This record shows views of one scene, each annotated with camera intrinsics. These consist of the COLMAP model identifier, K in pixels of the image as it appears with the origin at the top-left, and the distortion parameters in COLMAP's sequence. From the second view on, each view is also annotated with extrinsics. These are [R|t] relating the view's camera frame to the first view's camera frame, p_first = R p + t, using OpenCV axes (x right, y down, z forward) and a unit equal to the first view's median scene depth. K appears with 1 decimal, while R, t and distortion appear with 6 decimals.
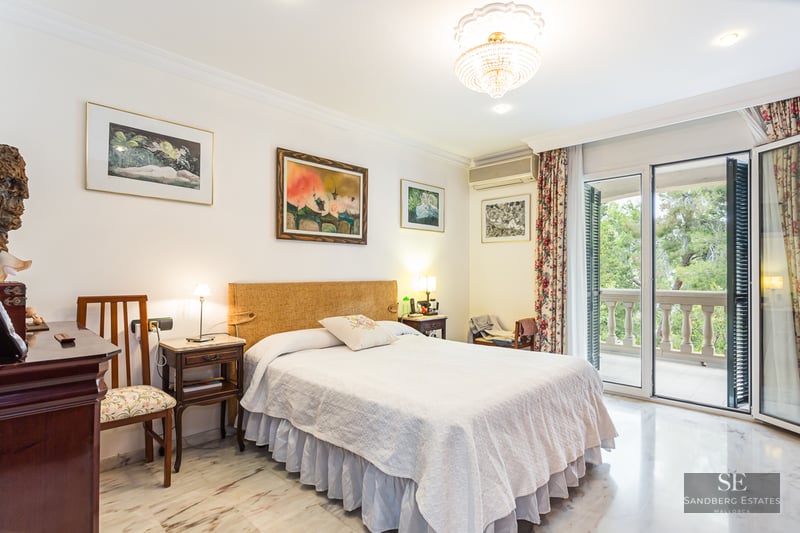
lens RADIAL K [[405.2, 0, 400.0], [0, 405.2, 269.2], [0, 0, 1]] dist [0.004873, 0.000900]
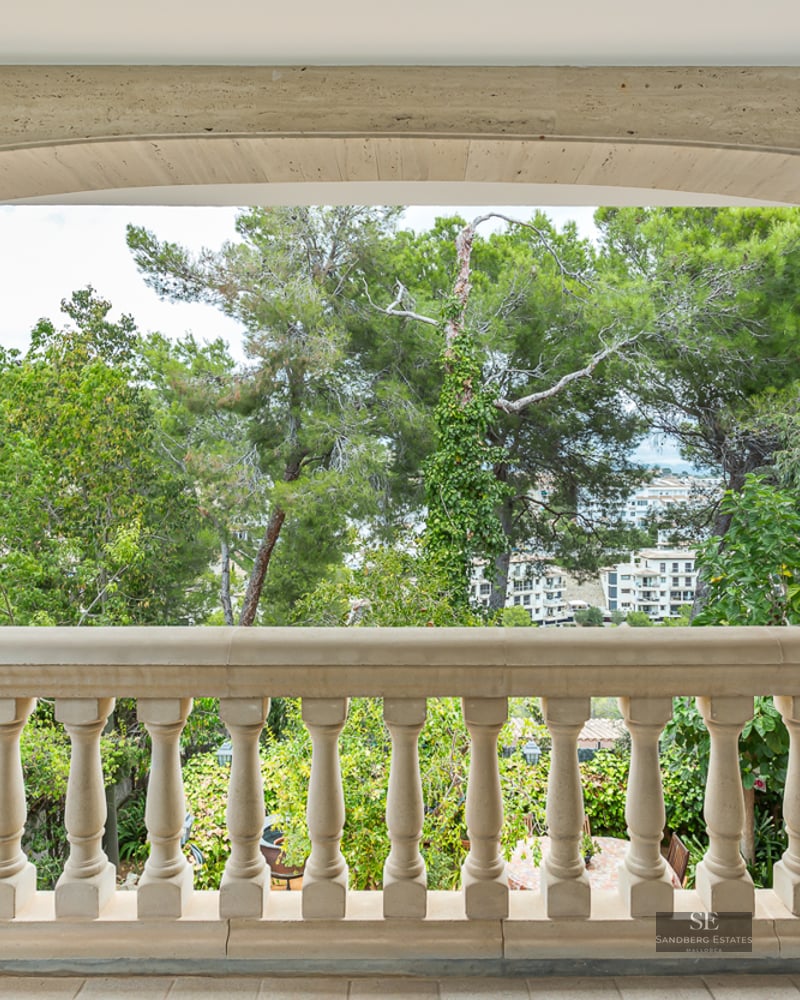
lens RADIAL K [[762.7, 0, 400.6], [0, 762.7, 499.6], [0, 0, 1]] dist [0.005002, 0.000752]
pose [[0.721841, -0.005420, 0.692037, 0.147244], [-0.009264, 0.999804, 0.017494, -0.000809], [-0.691997, -0.019039, 0.721650, 0.221364]]
